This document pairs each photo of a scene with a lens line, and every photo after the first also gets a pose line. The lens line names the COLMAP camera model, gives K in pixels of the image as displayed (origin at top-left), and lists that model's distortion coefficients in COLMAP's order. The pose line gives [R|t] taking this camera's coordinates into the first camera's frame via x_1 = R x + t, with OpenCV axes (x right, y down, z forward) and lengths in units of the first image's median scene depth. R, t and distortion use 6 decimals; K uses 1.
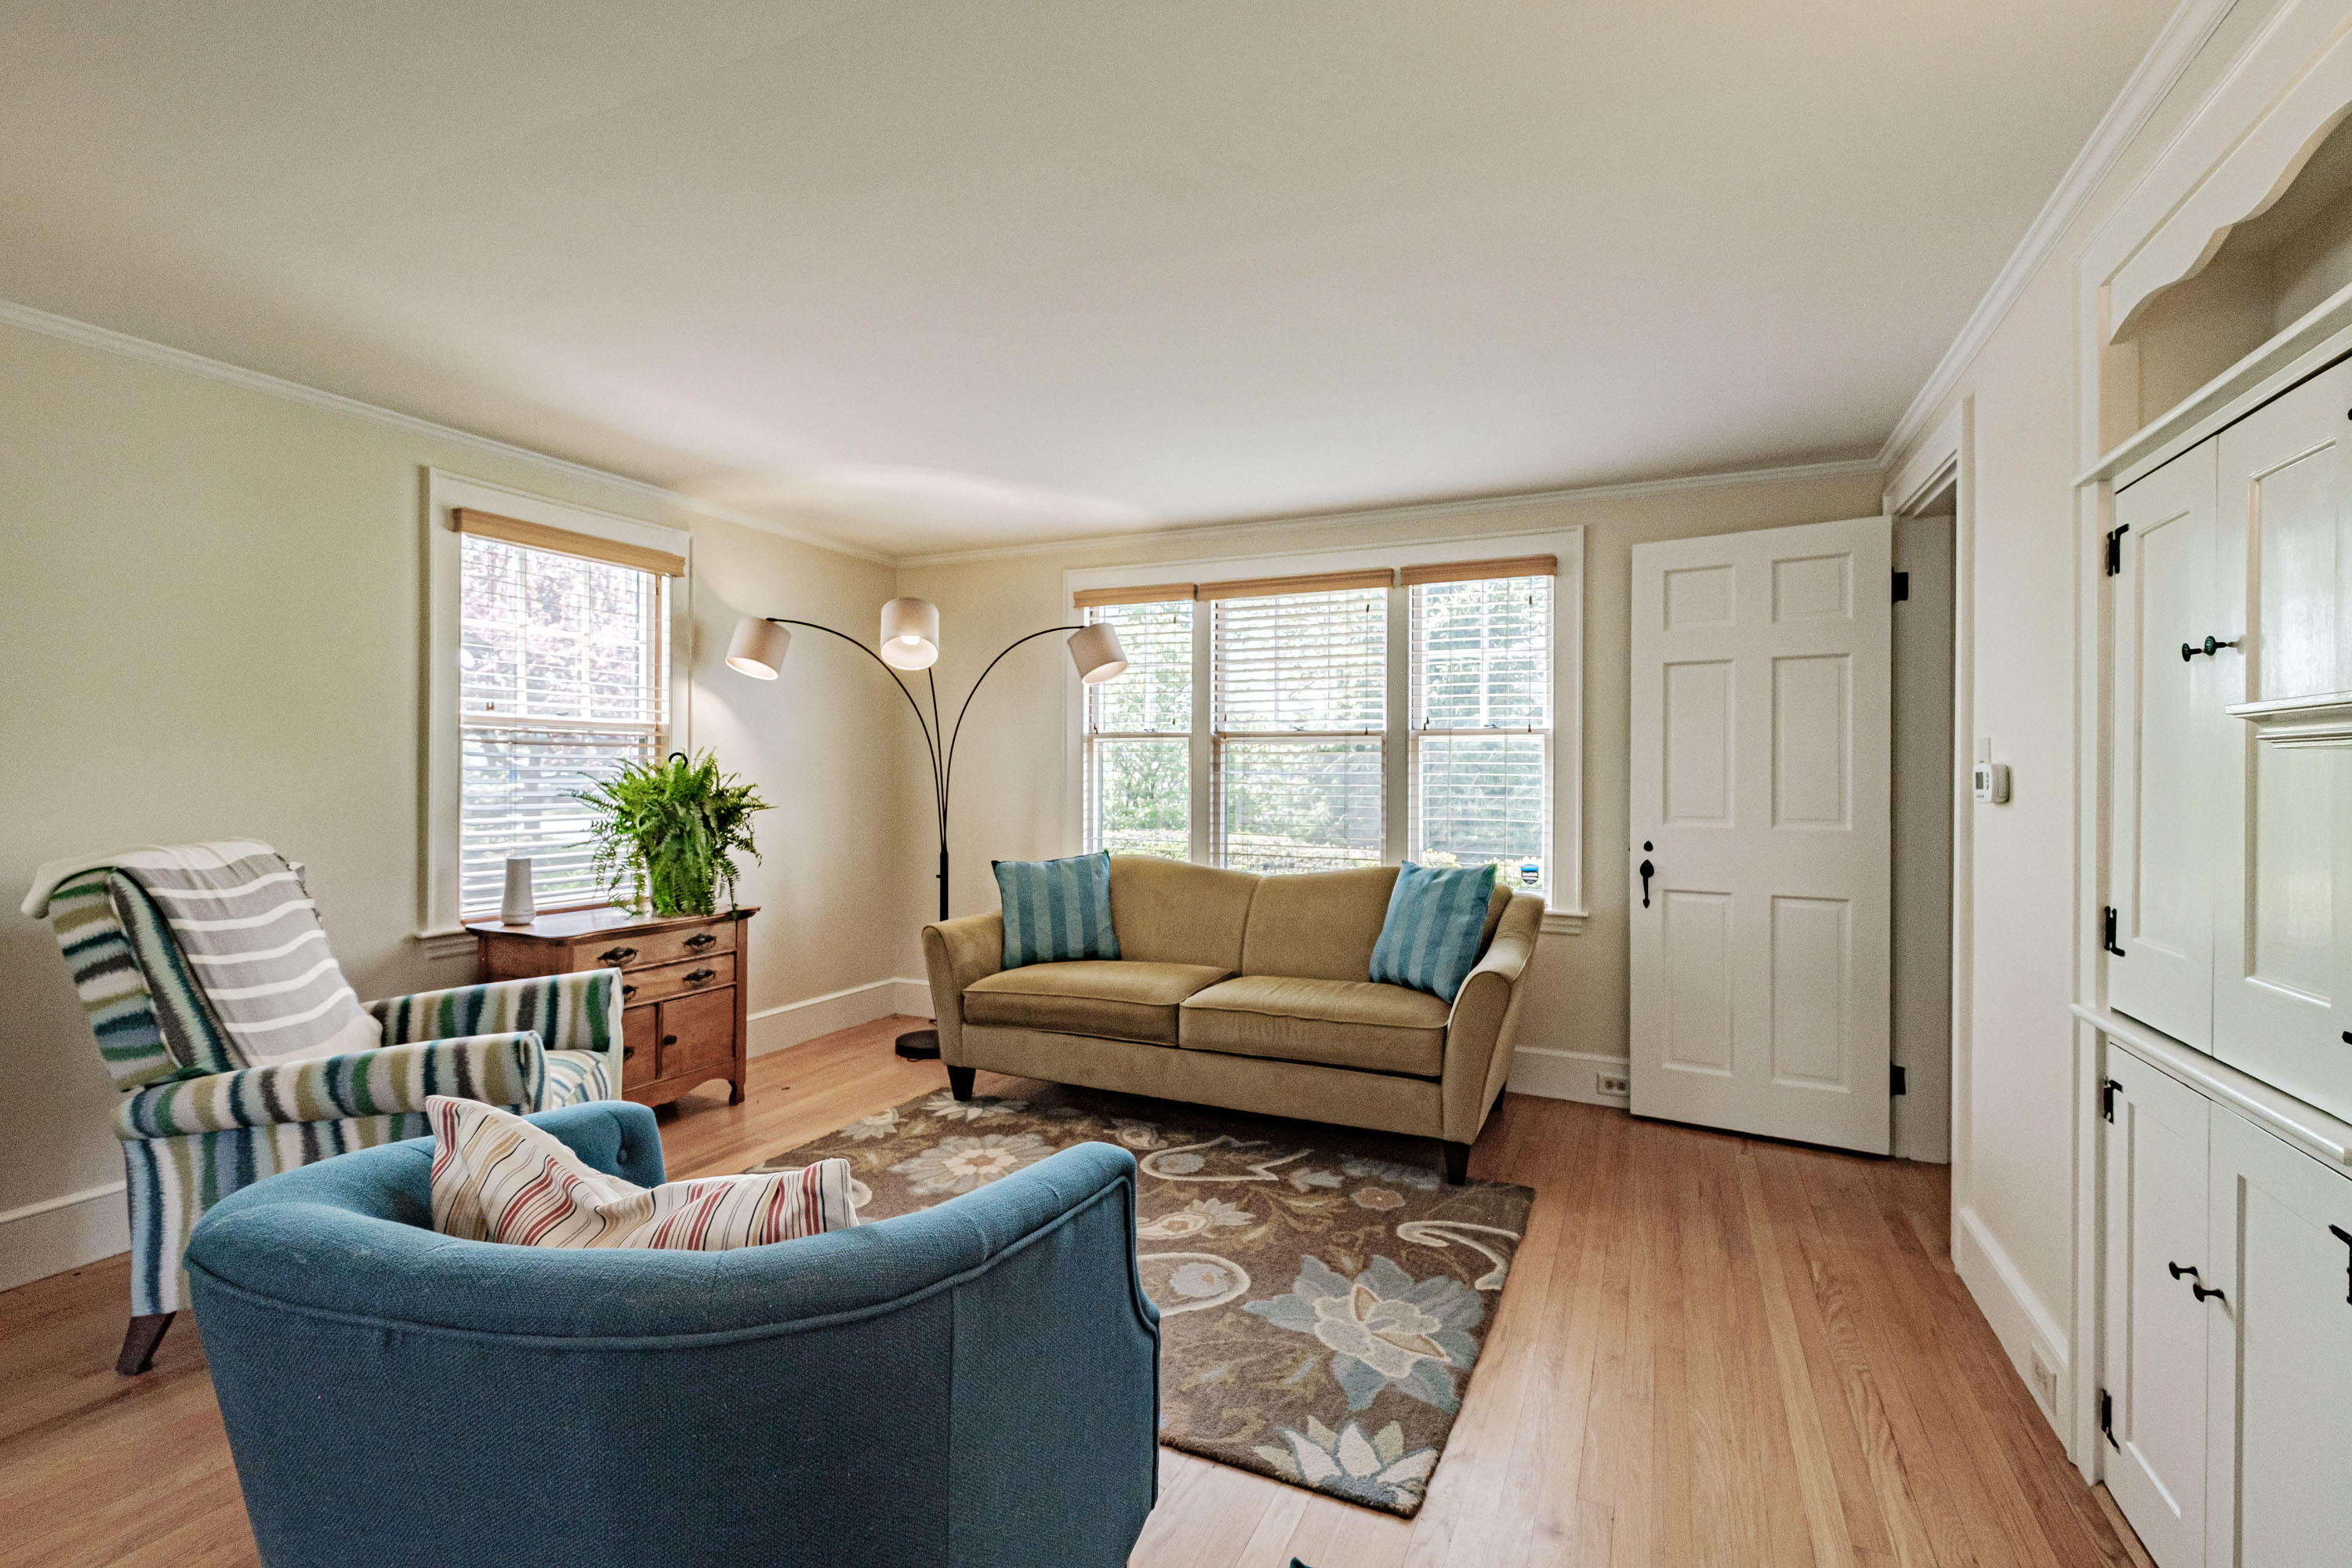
lens RADIAL K [[1068.1, 0, 1182.7], [0, 1068.1, 775.9], [0, 0, 1]] dist [-0.000162, 0.000274]
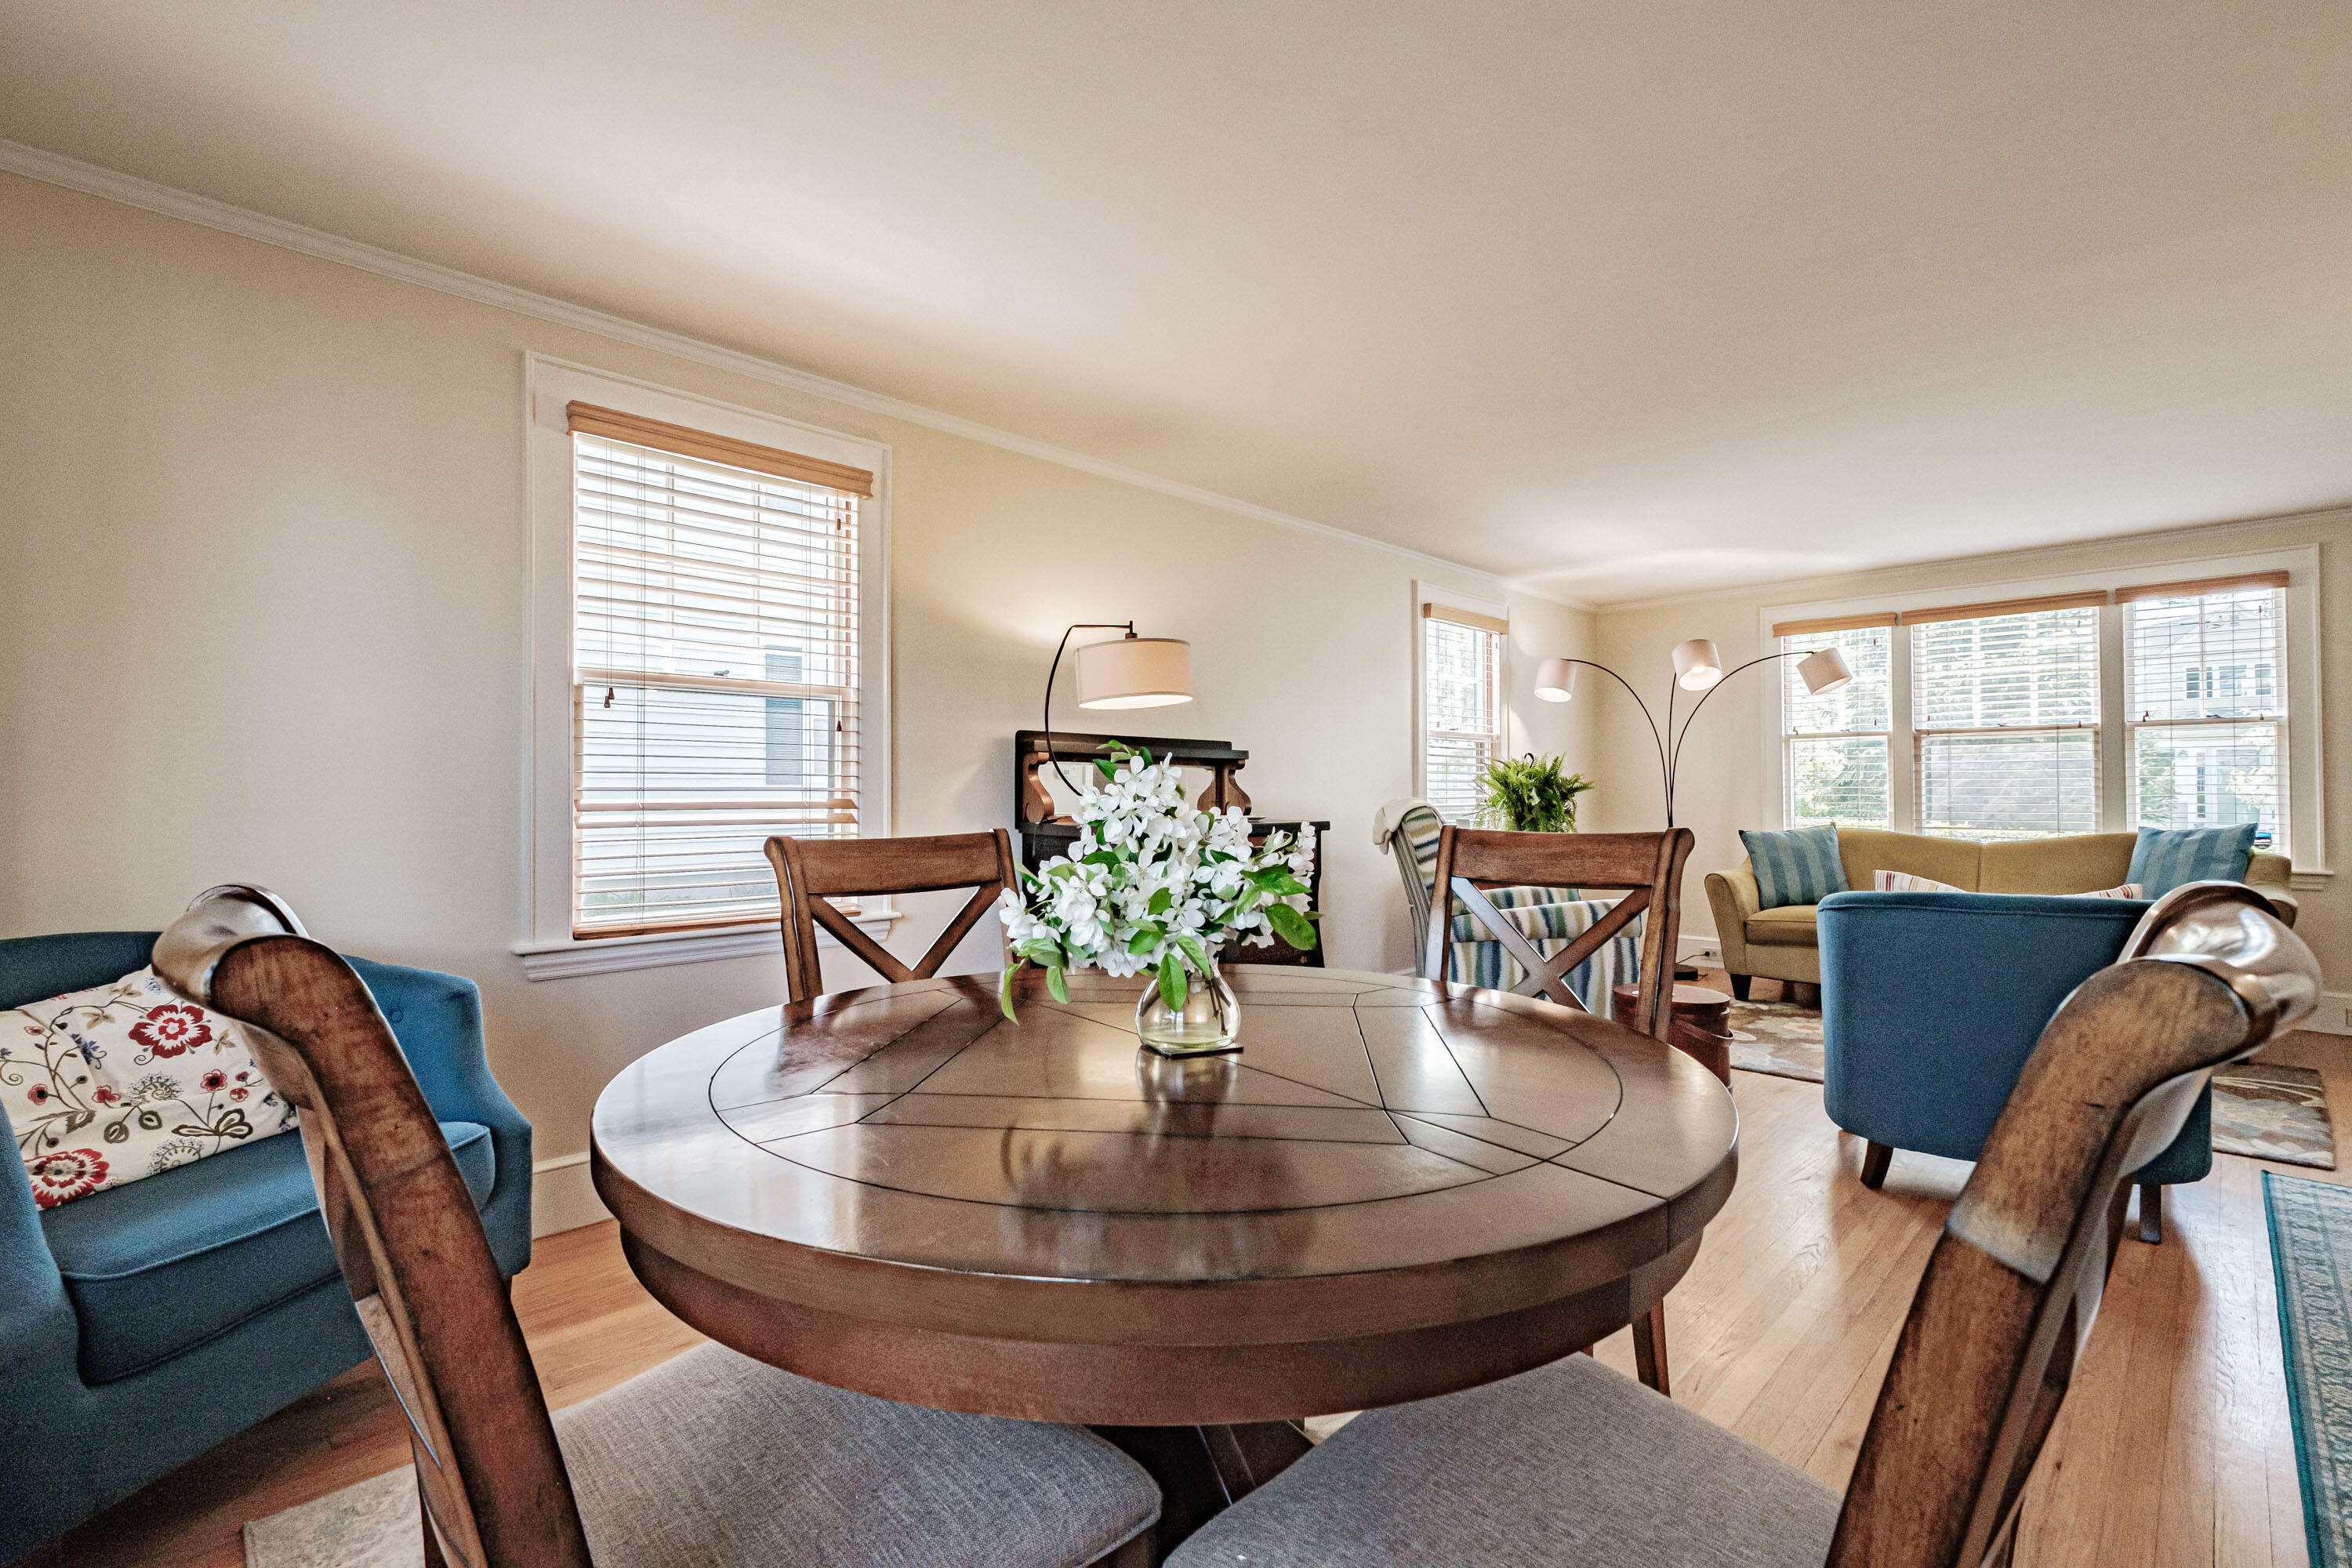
lens RADIAL K [[1068.1, 0, 1168.0], [0, 1068.1, 791.6], [0, 0, 1]] dist [-0.000162, 0.000274]
pose [[0.937850, -0.010751, -0.346874, -0.391547], [0.008928, 0.999937, -0.006851, 0.034493], [0.346926, 0.003328, 0.937887, -0.520578]]
